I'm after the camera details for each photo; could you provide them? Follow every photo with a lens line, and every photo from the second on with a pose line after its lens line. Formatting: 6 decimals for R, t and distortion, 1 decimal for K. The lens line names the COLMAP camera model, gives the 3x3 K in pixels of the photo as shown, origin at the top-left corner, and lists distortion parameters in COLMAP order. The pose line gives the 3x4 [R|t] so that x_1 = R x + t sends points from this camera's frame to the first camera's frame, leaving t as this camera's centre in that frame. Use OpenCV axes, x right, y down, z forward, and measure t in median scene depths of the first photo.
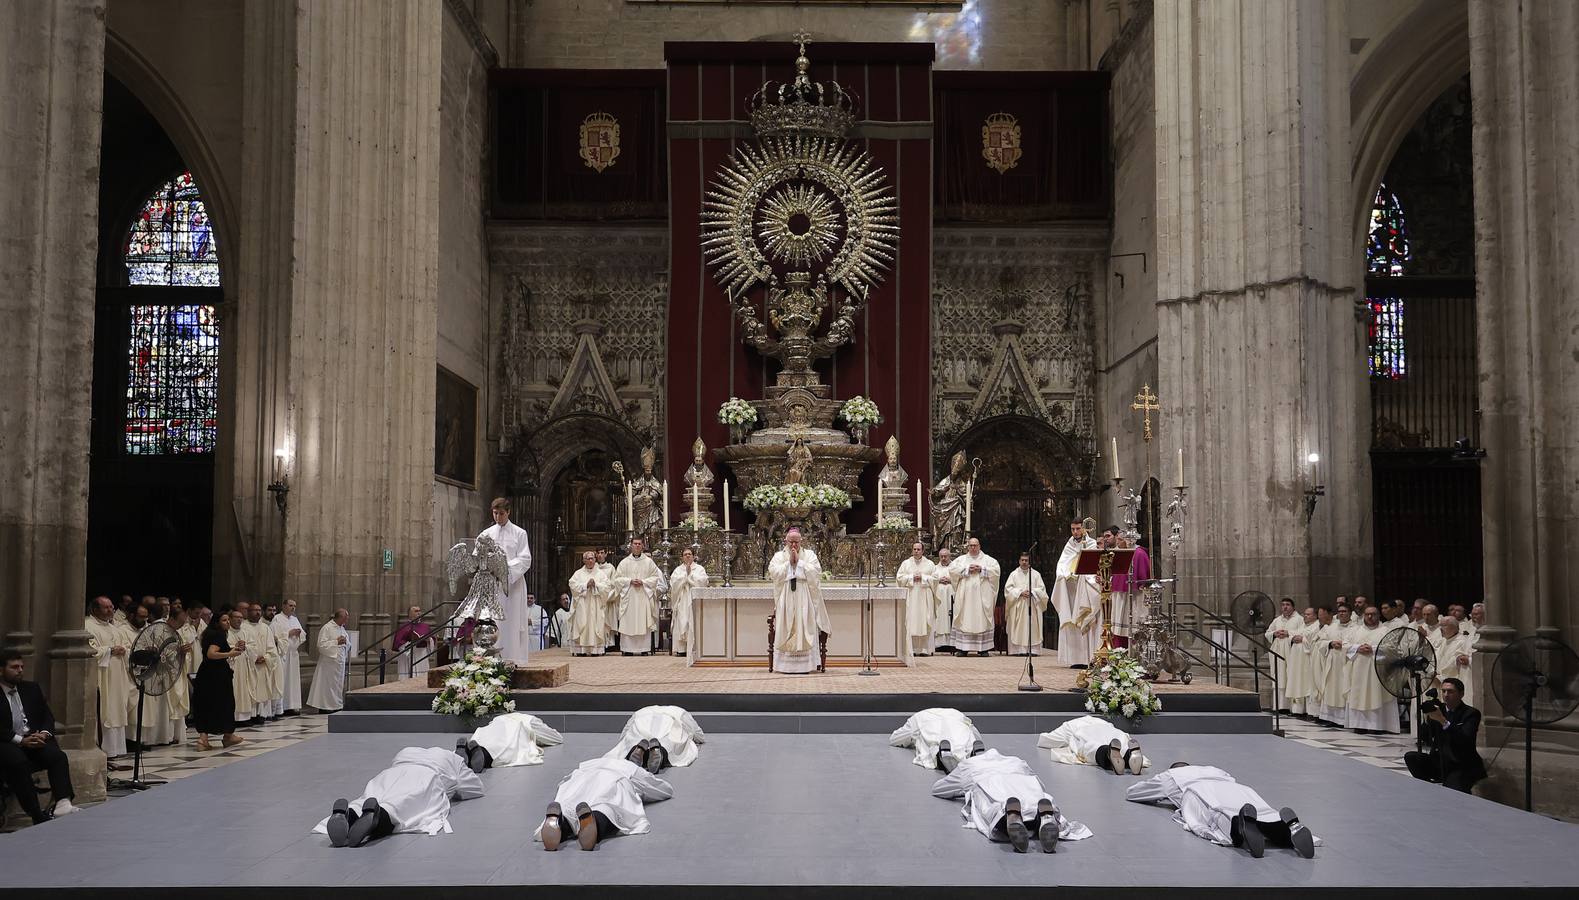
lens RADIAL K [[1178.8, 0, 802.0], [0, 1178.8, 504.0], [0, 0, 1]] dist [0.002681, -0.001459]
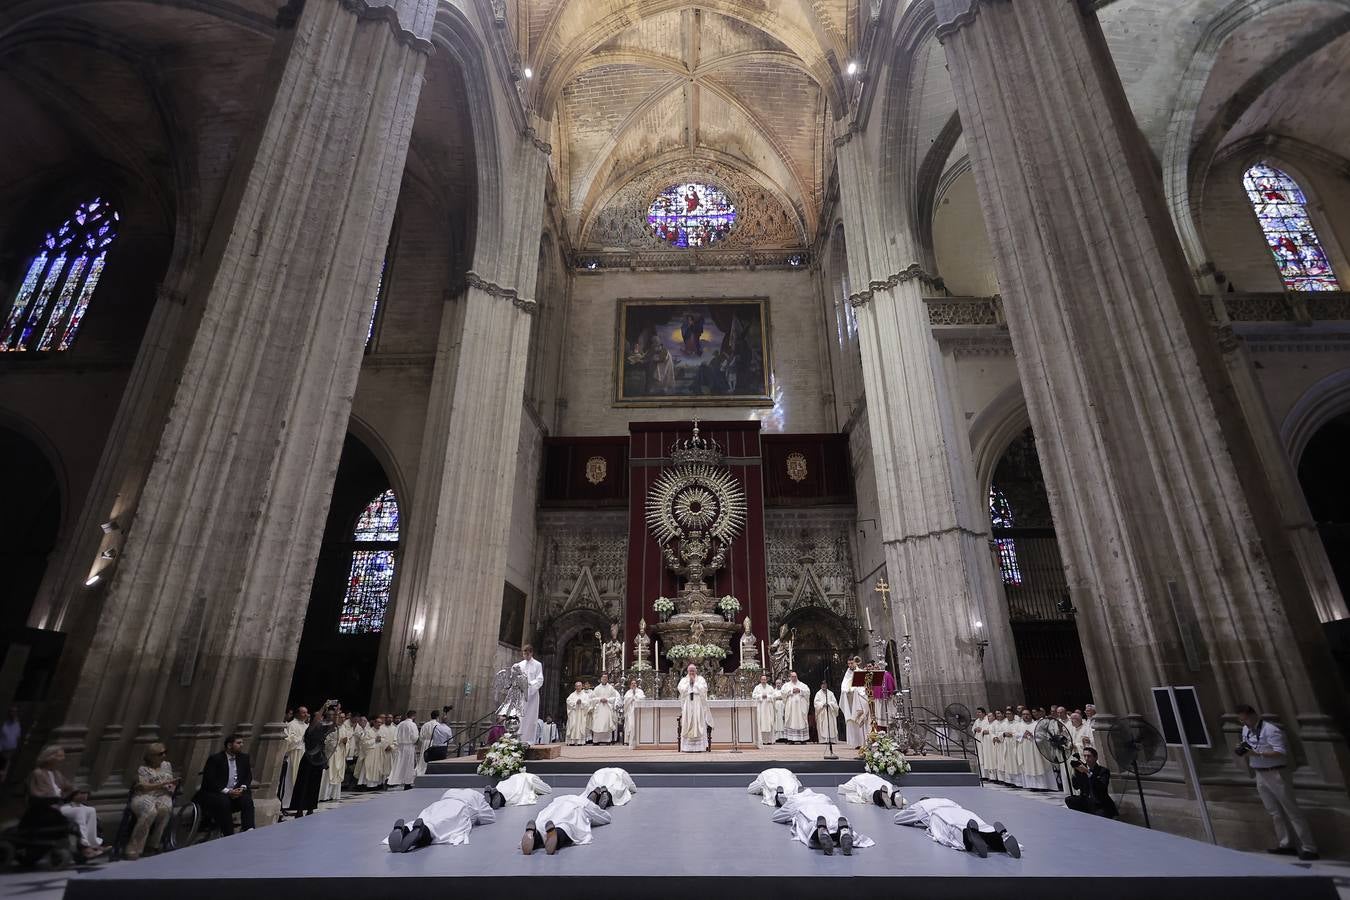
lens RADIAL K [[610.0, 0, 685.8], [0, 610.0, 464.4], [0, 0, 1]] dist [-0.001463, 0.000762]
pose [[0.999647, -0.015725, -0.021413, 0.005486], [0.008295, 0.950455, -0.310750, 0.013093], [0.025239, 0.310463, 0.950250, 0.017852]]
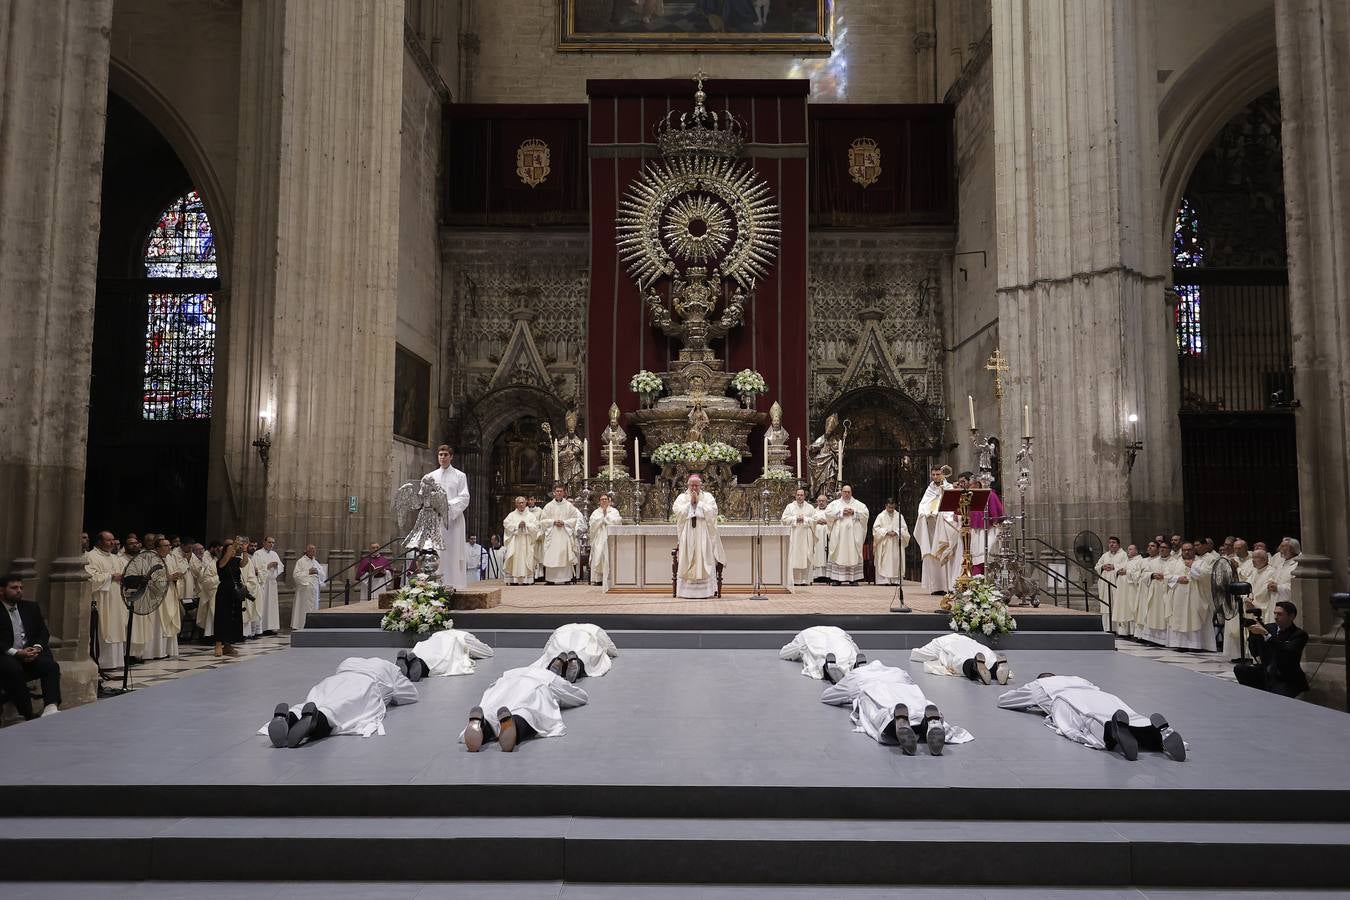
lens RADIAL K [[963.6, 0, 688.4], [0, 963.6, 436.8], [0, 0, 1]] dist [0.001115, 0.000626]
pose [[0.999941, -0.000144, -0.010873, -0.001491], [-0.000180, 0.999558, -0.029744, 0.007587], [0.010873, 0.029744, 0.999498, 0.026446]]
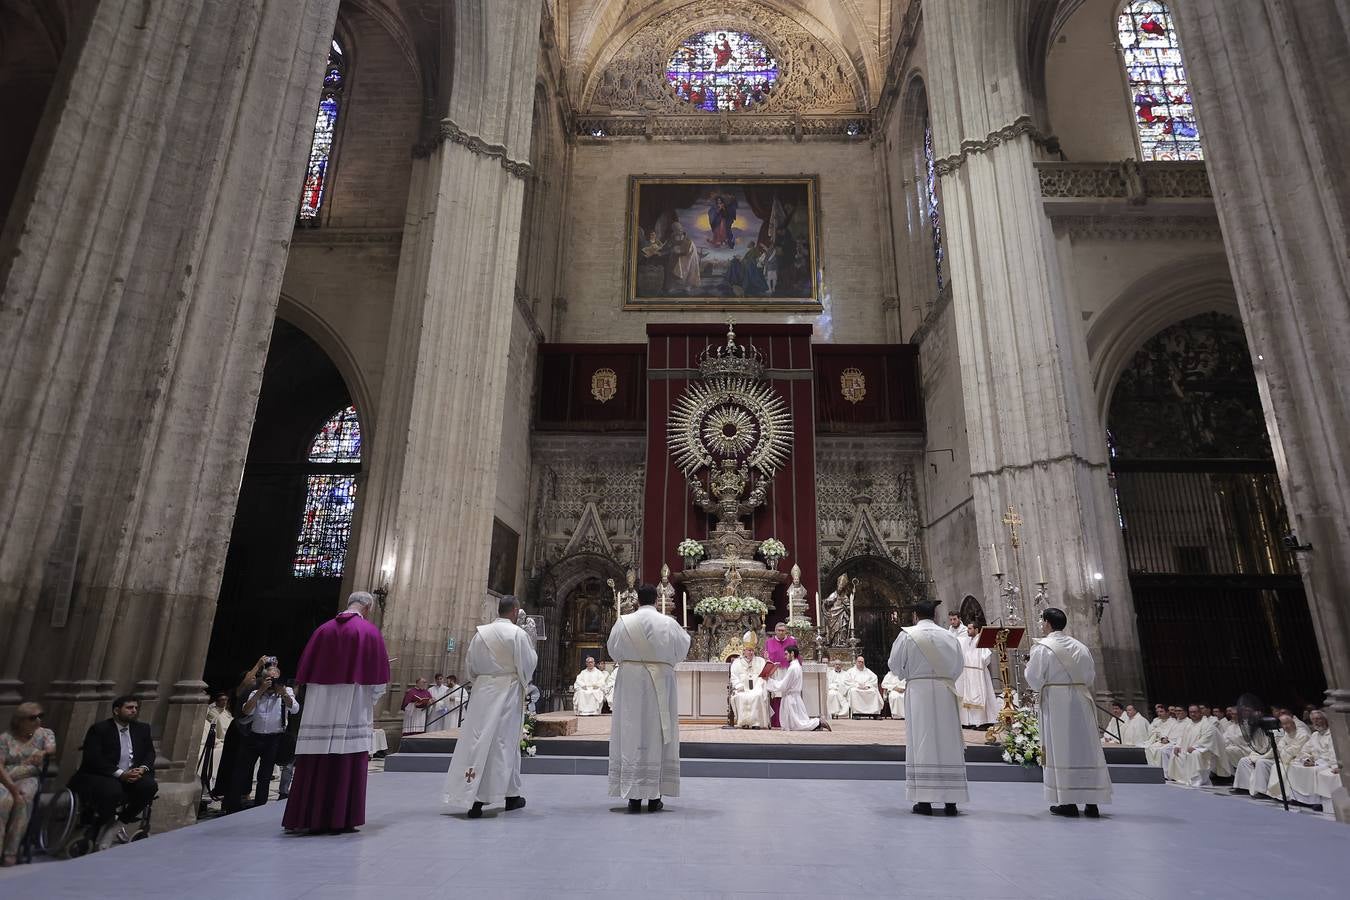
lens RADIAL K [[718.8, 0, 695.9], [0, 718.8, 454.8], [0, 0, 1]] dist [-0.005978, 0.002370]
pose [[0.999592, 0.002782, -0.028424, -0.025973], [-0.009230, 0.973300, -0.229349, 0.019082], [0.027027, 0.229518, 0.972929, 0.094727]]
